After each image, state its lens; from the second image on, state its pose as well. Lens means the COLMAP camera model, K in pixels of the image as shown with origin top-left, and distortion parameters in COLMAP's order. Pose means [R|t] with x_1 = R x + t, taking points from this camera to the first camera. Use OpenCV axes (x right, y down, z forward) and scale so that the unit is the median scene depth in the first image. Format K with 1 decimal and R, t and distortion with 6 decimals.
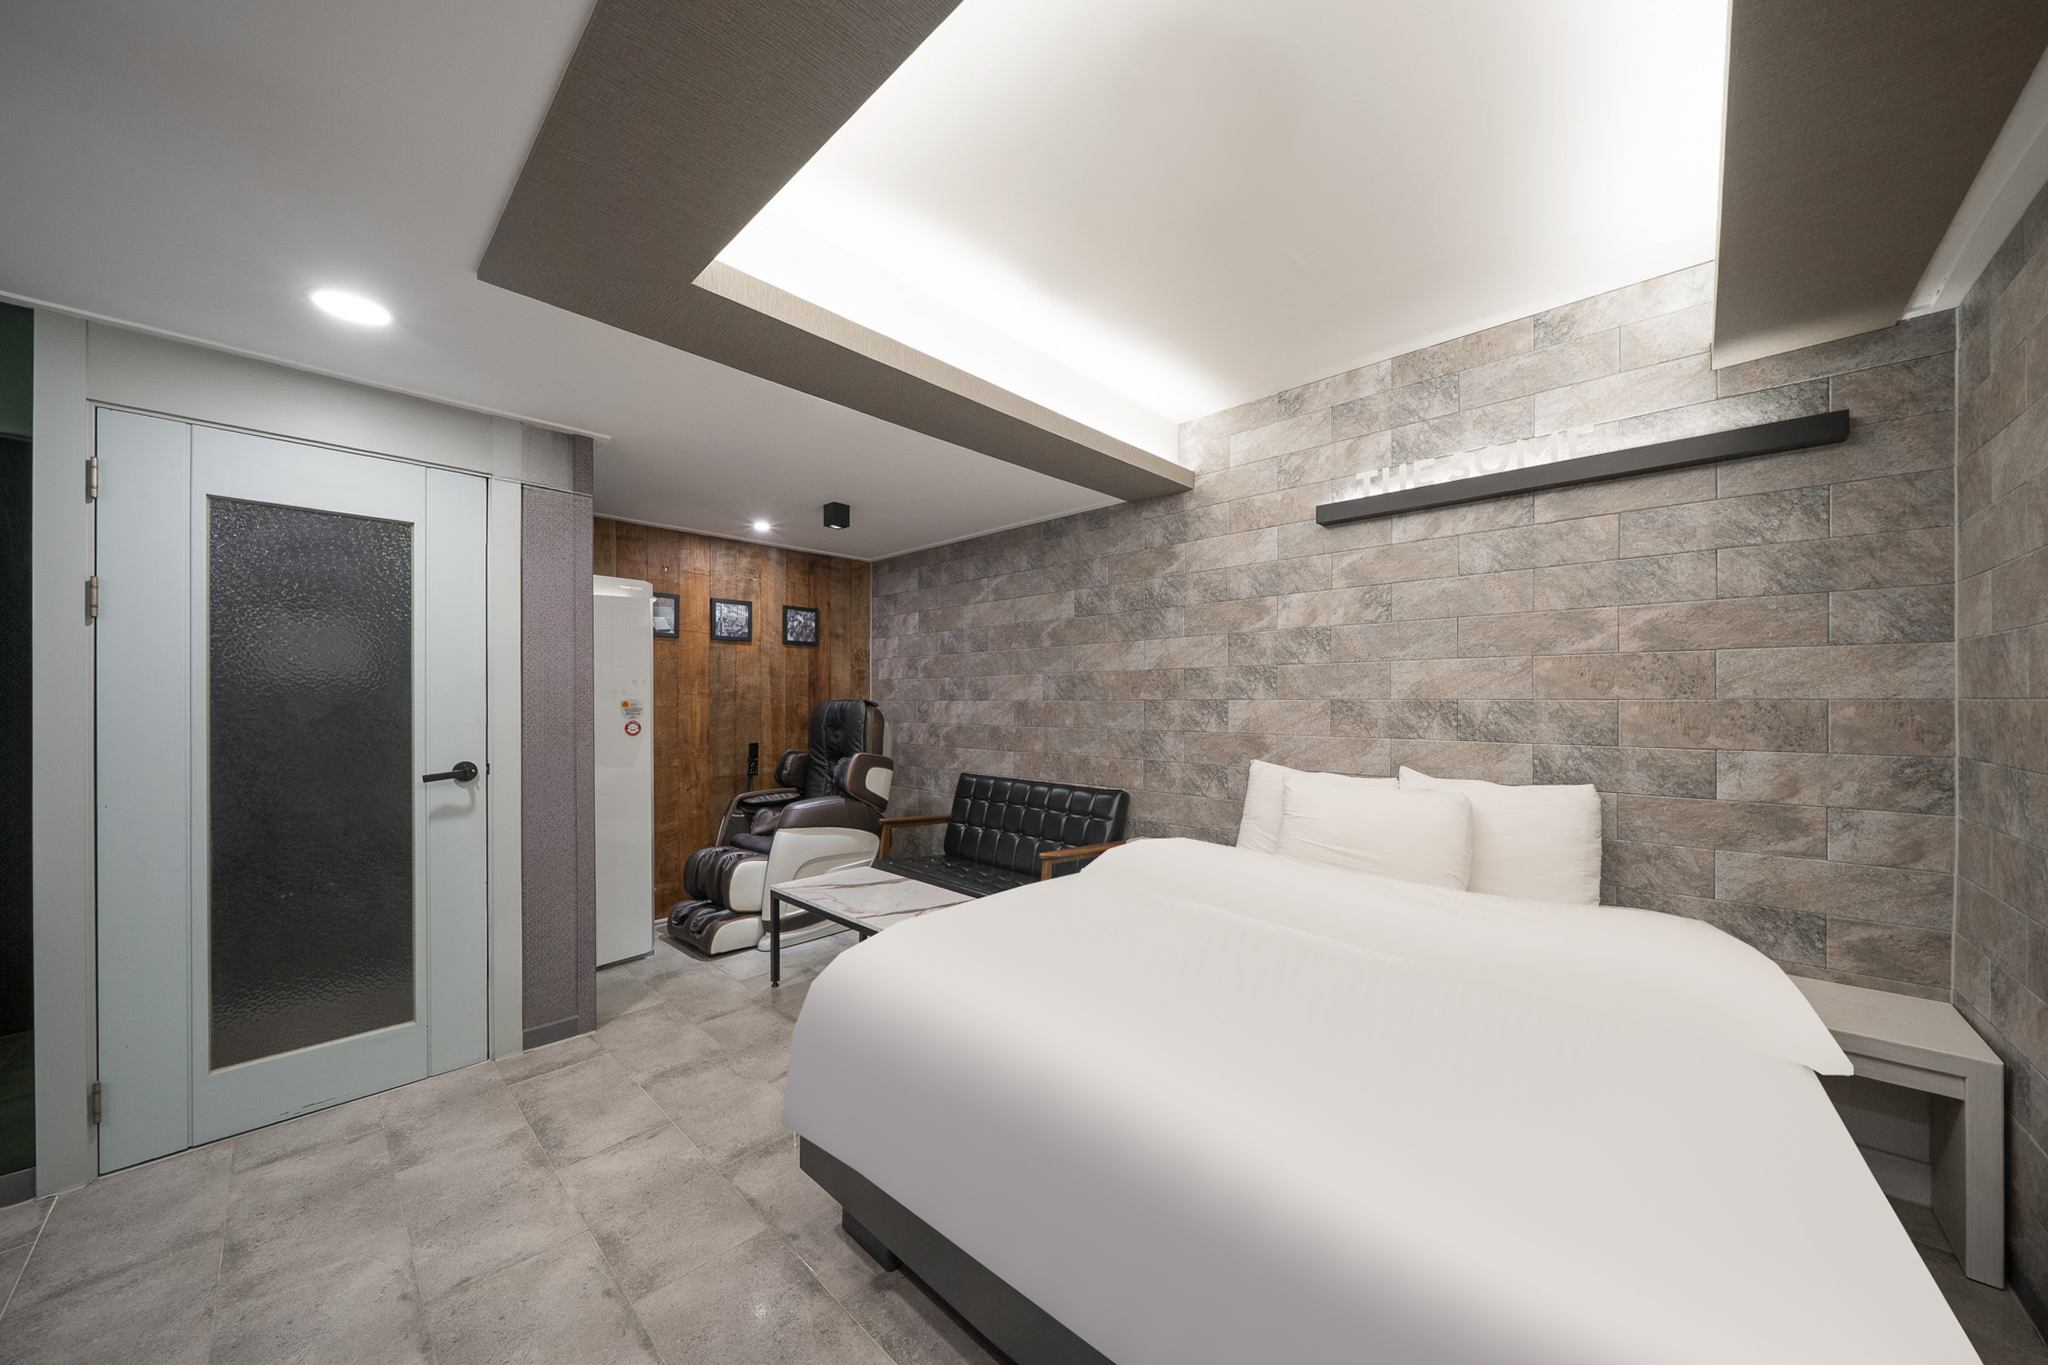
lens RADIAL K [[709.5, 0, 1019.8], [0, 709.5, 696.0], [0, 0, 1]] dist [-0.000682, -0.000095]
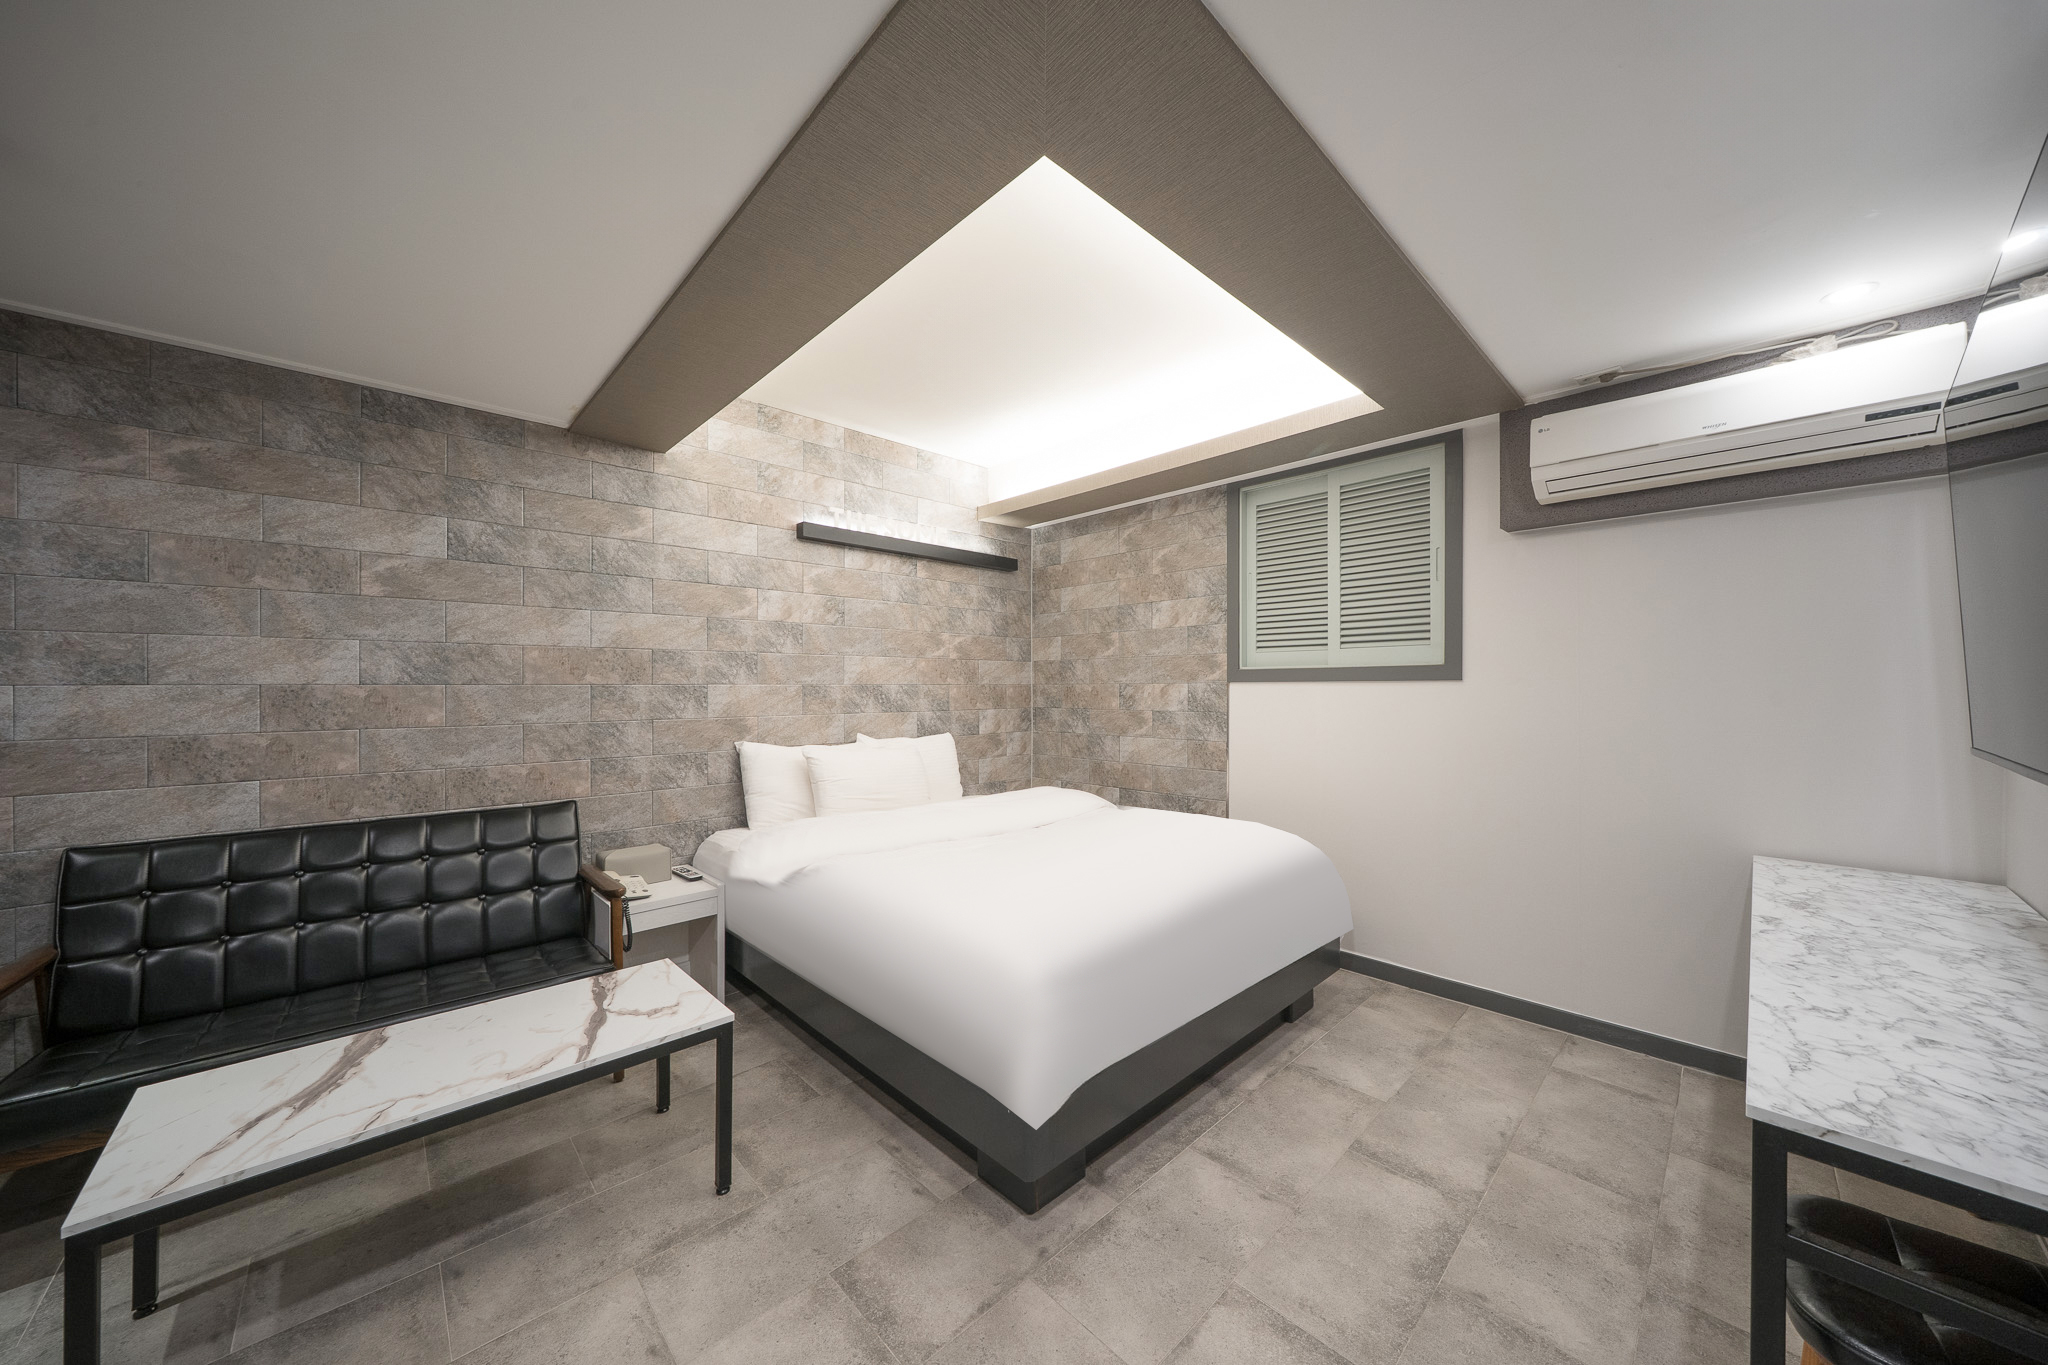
lens RADIAL K [[695.3, 0, 1020.9], [0, 695.3, 689.1], [0, 0, 1]] dist [-0.001219, -0.000087]
pose [[0.047397, 0.000038, 0.998876, -0.724974], [-0.001826, 0.999998, 0.000048, 0.012381], [-0.998874, -0.001827, 0.047397, 0.579487]]
